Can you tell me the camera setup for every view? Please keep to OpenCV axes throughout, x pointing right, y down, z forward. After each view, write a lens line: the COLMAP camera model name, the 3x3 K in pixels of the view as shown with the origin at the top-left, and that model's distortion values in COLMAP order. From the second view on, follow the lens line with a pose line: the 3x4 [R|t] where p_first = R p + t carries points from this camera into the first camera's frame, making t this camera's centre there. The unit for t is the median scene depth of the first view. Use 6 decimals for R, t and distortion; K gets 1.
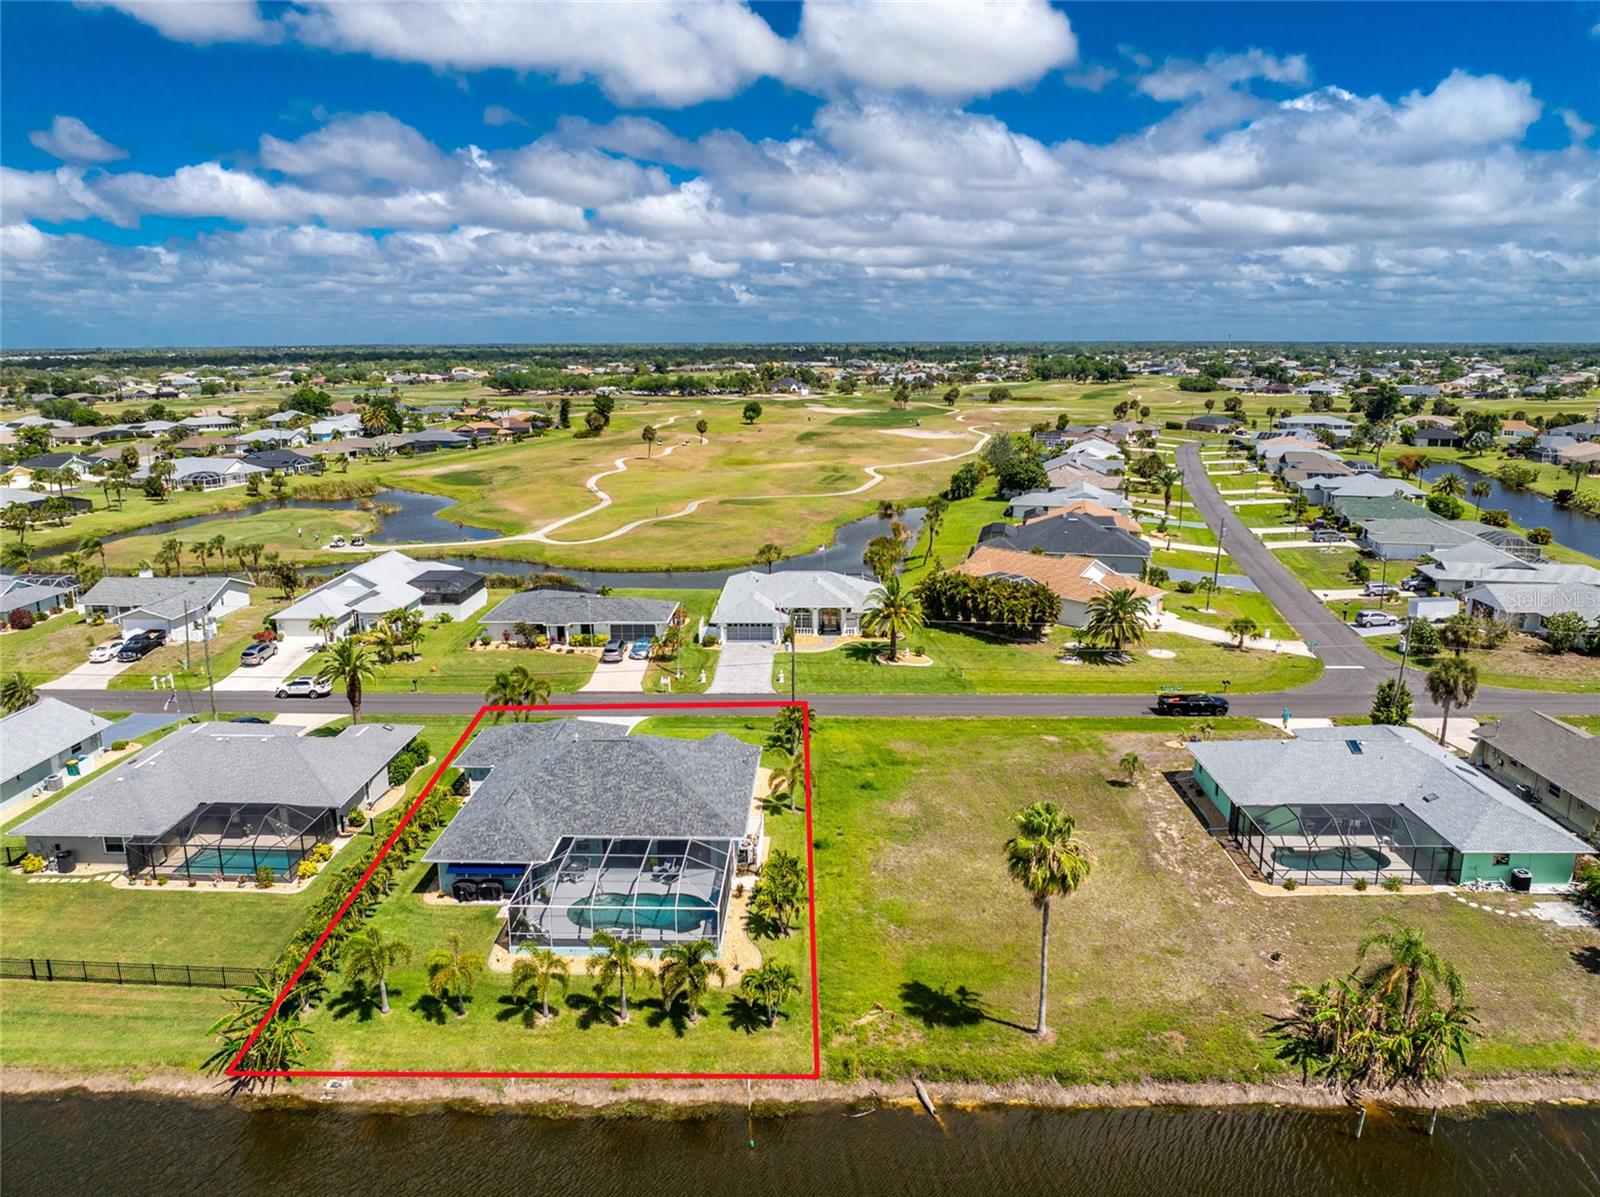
lens RADIAL K [[1126.9, 0, 804.1], [0, 1126.9, 572.9], [0, 0, 1]] dist [-0.039397, 0.001352]
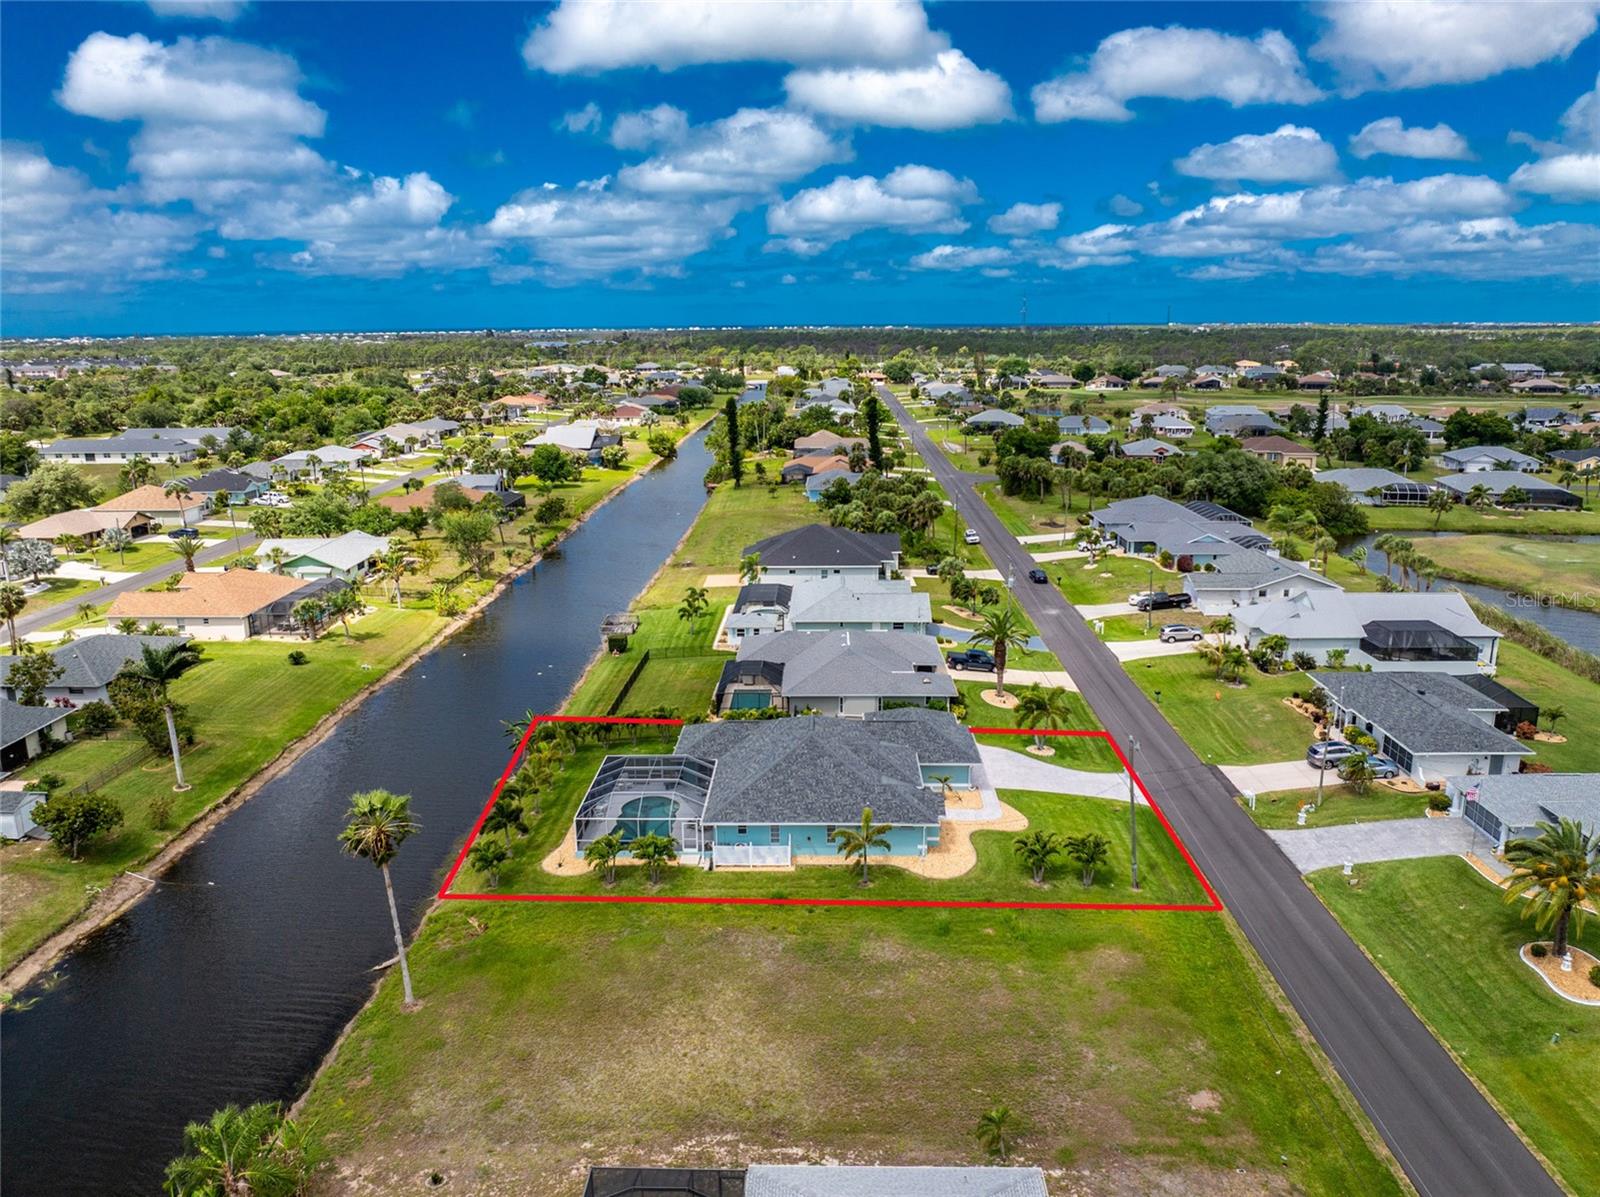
lens RADIAL K [[1117.3, 0, 800.0], [0, 1117.3, 598.5], [0, 0, 1]] dist [-0.011587, -0.043945]
pose [[-0.010035, 0.238247, -0.971153, 0.648144], [-0.192865, 0.952505, 0.235665, -0.169118], [0.981174, 0.189667, 0.036391, 0.683870]]
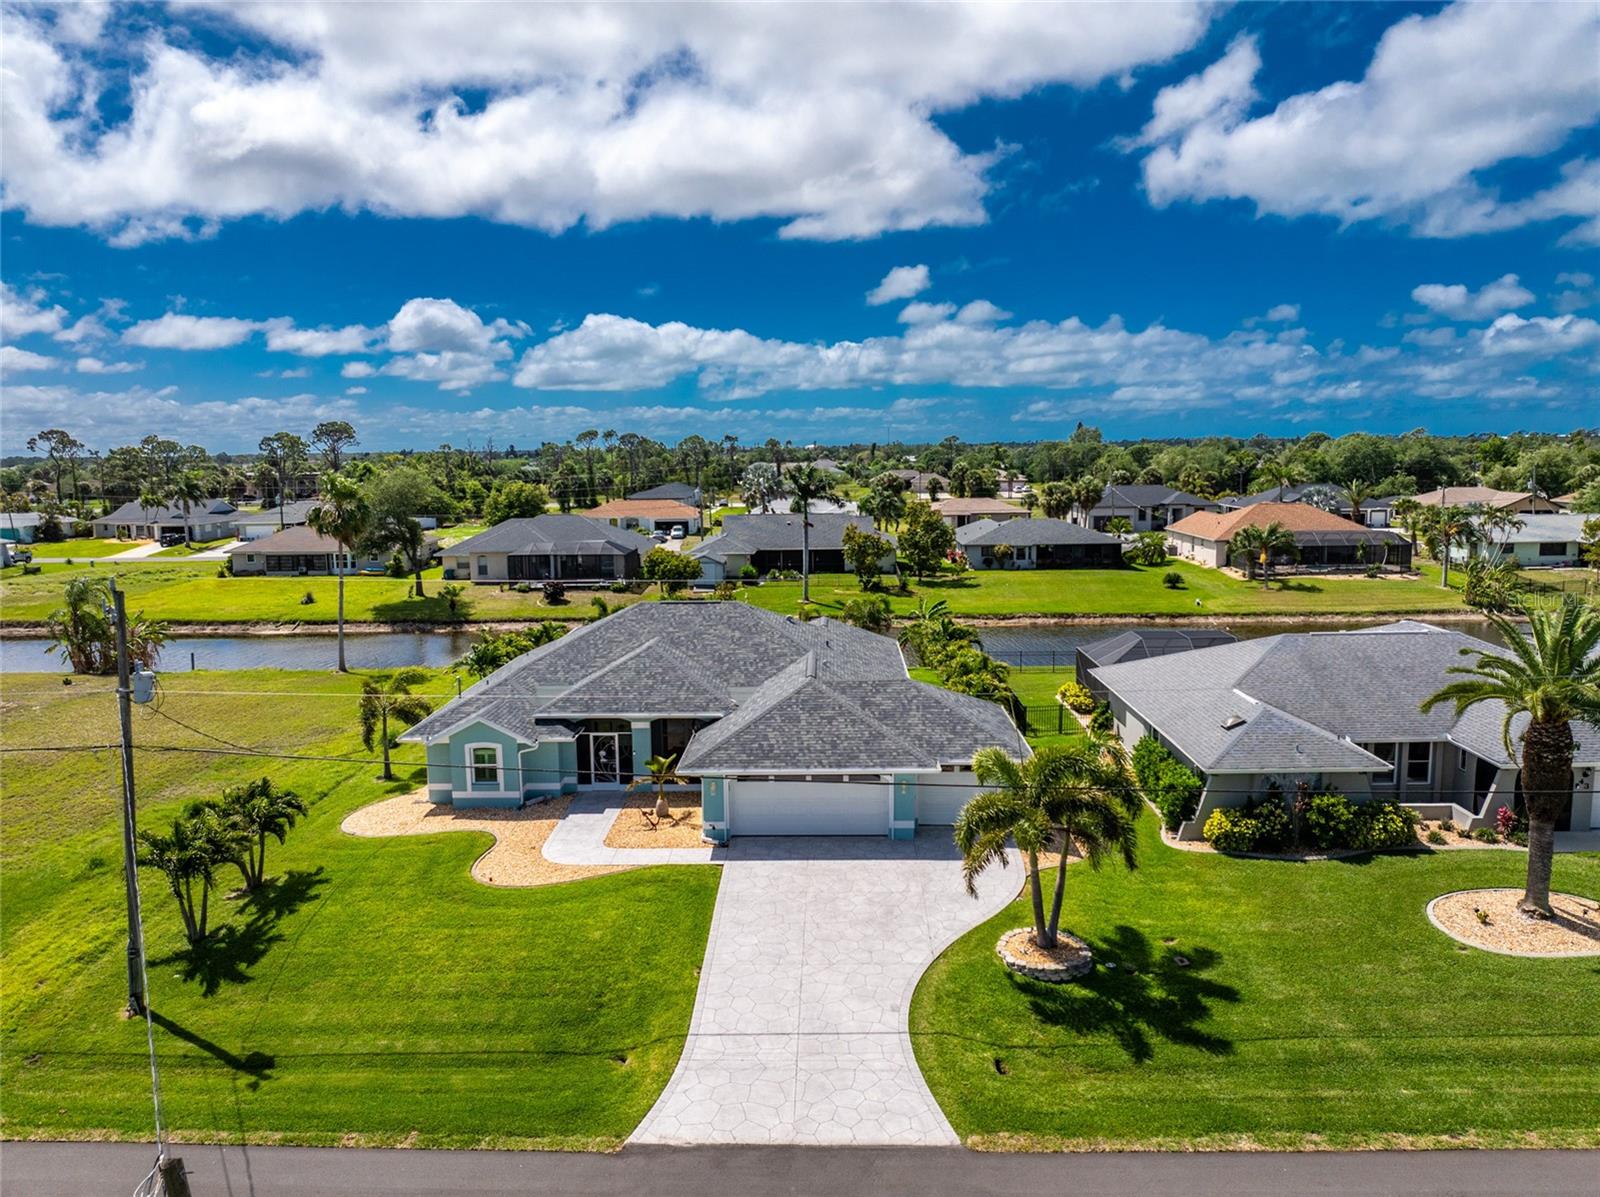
lens RADIAL K [[1126.9, 0, 804.1], [0, 1126.9, 572.9], [0, 0, 1]] dist [-0.039397, 0.001352]
pose [[-0.999935, 0.010223, 0.005018, -0.175050], [0.011274, 0.950908, 0.309269, -0.046553], [-0.001610, 0.309305, -0.950961, 1.182321]]
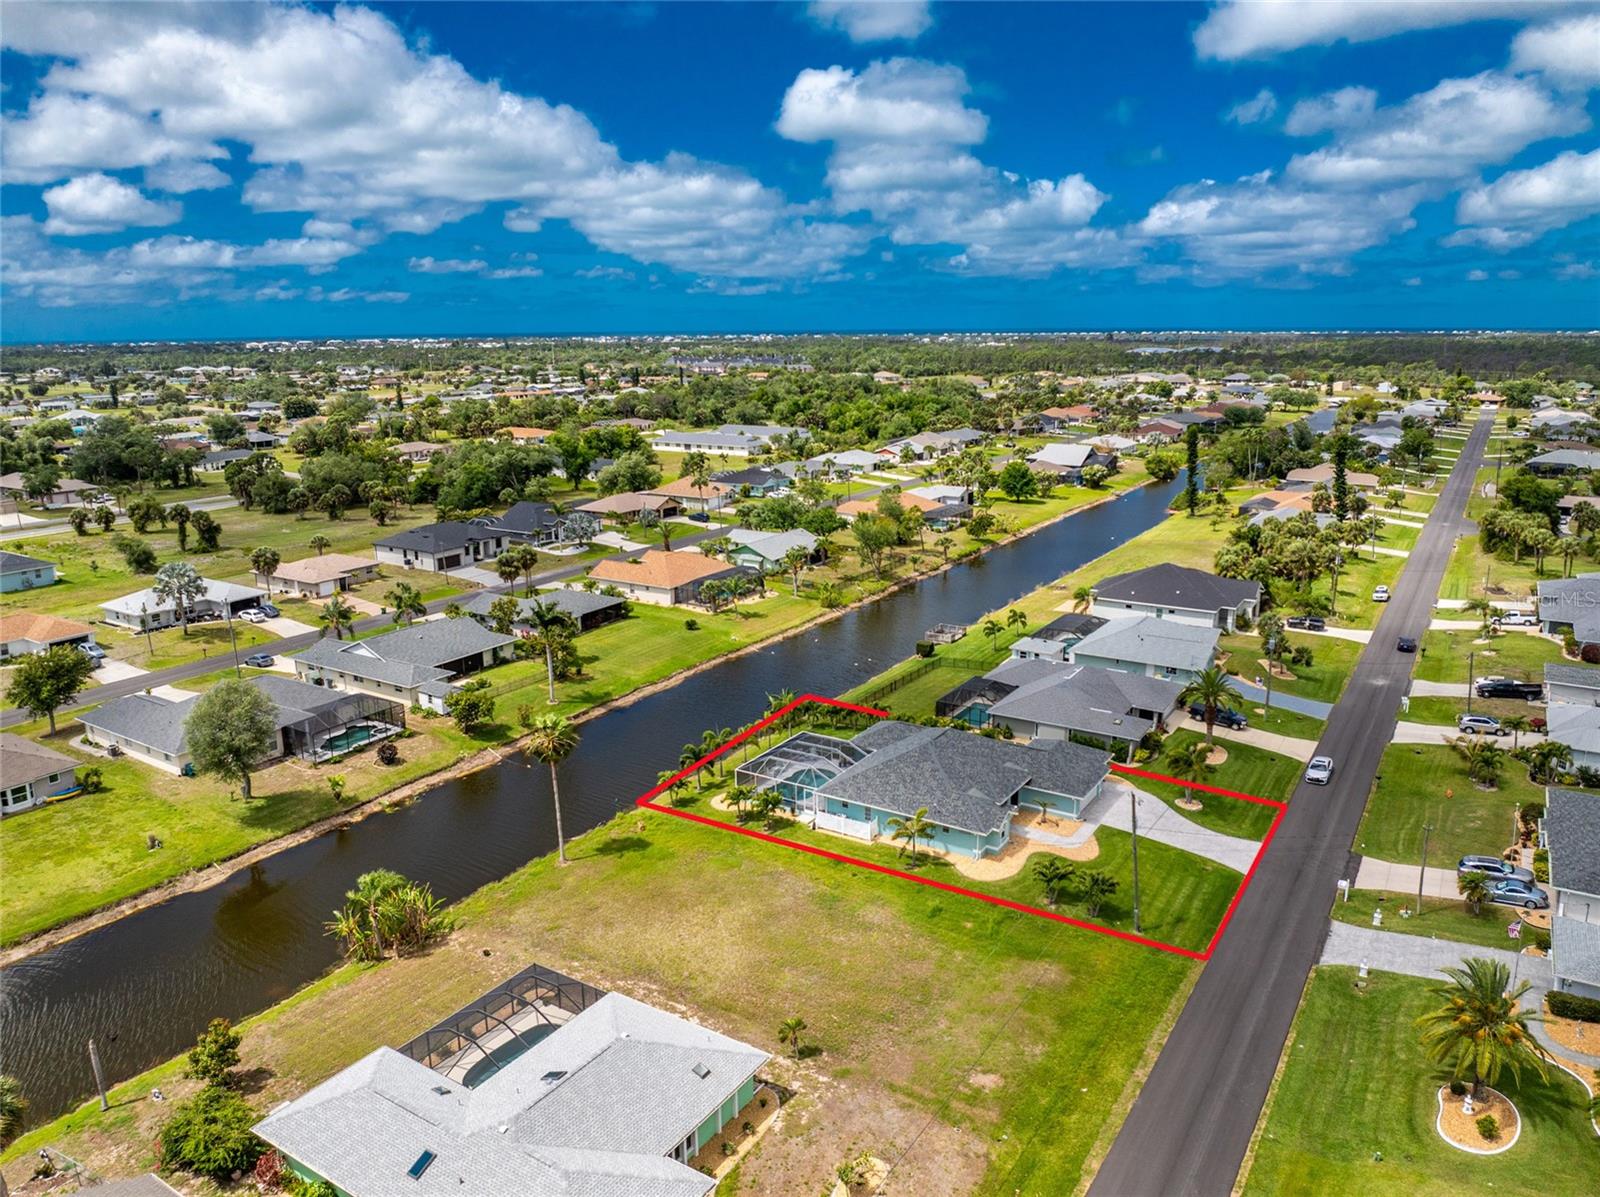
lens RADIAL K [[1117.3, 0, 800.0], [0, 1117.3, 598.5], [0, 0, 1]] dist [-0.011587, -0.043945]
pose [[-0.523215, 0.203562, -0.827532, 0.718546], [-0.162122, 0.929543, 0.331159, -0.302497], [0.836638, 0.307428, -0.453349, 1.042754]]
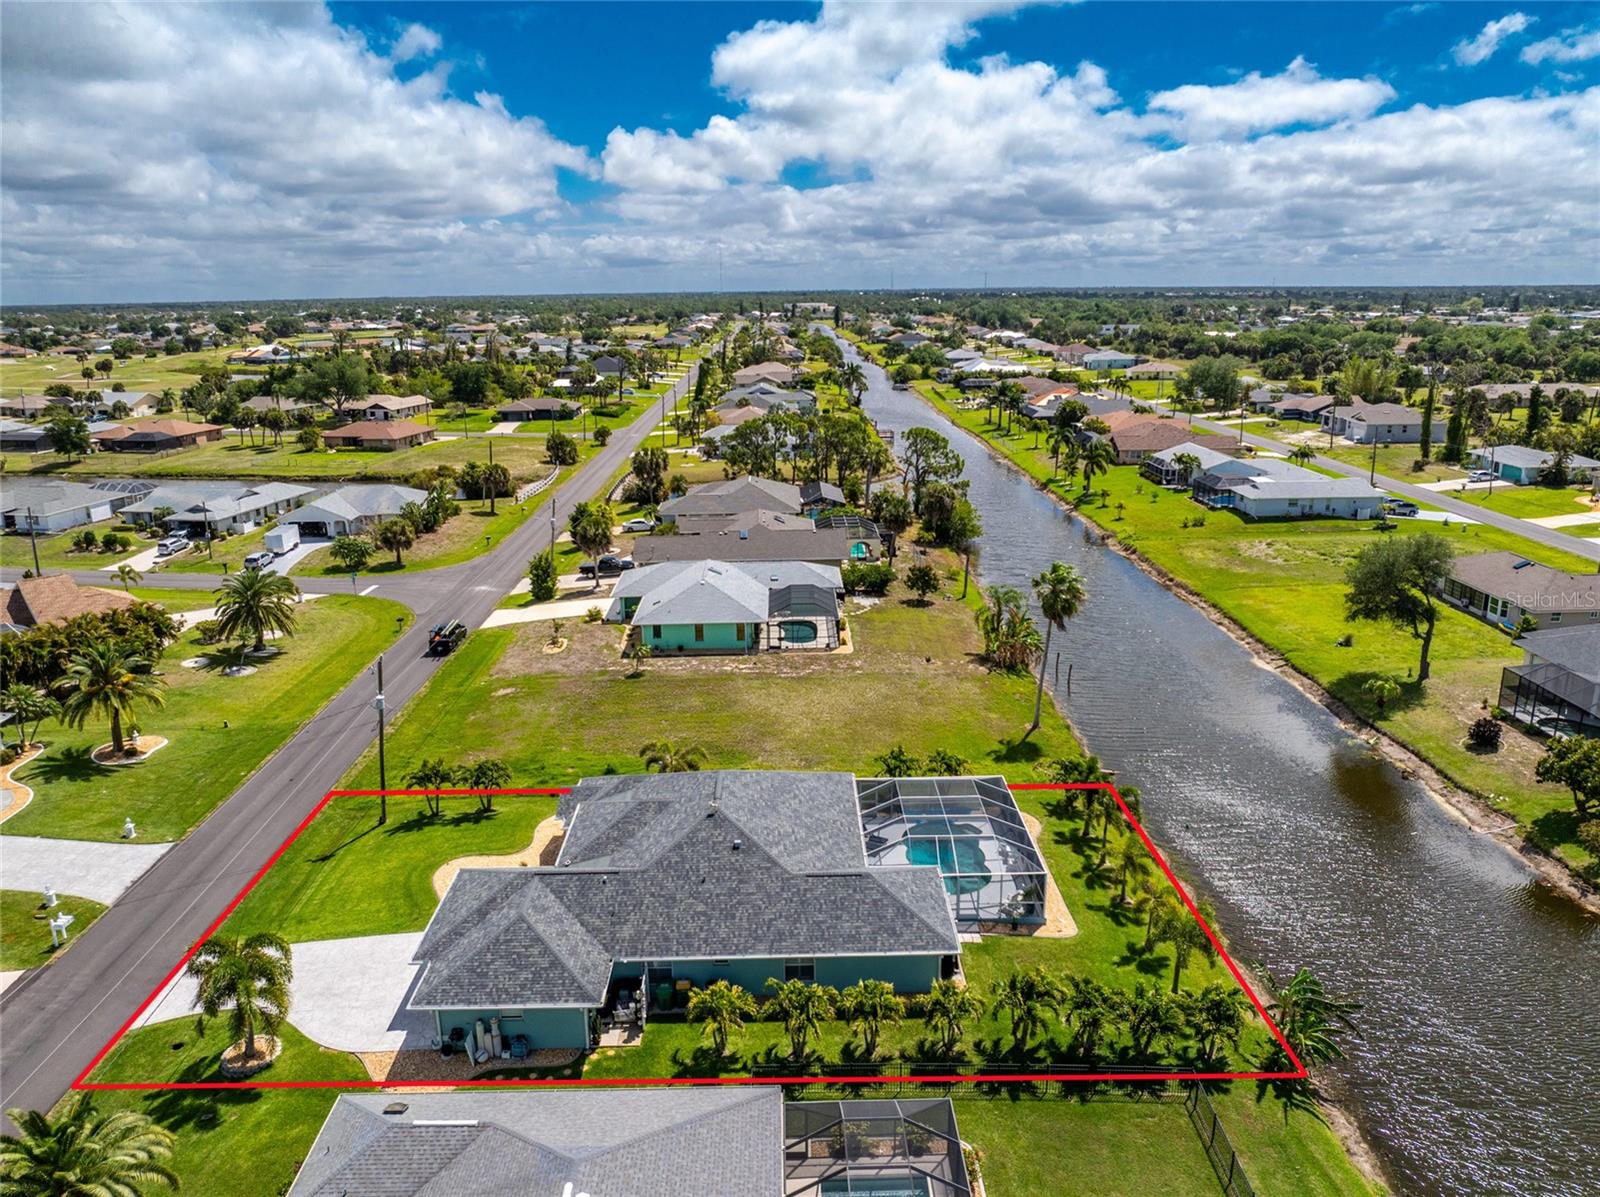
lens RADIAL K [[1126.9, 0, 804.1], [0, 1126.9, 572.9], [0, 0, 1]] dist [-0.039397, 0.001352]
pose [[-0.038279, -0.241647, 0.969609, -0.638273], [0.215084, 0.945584, 0.244151, -0.116043], [-0.975845, 0.217893, 0.015778, 0.666163]]
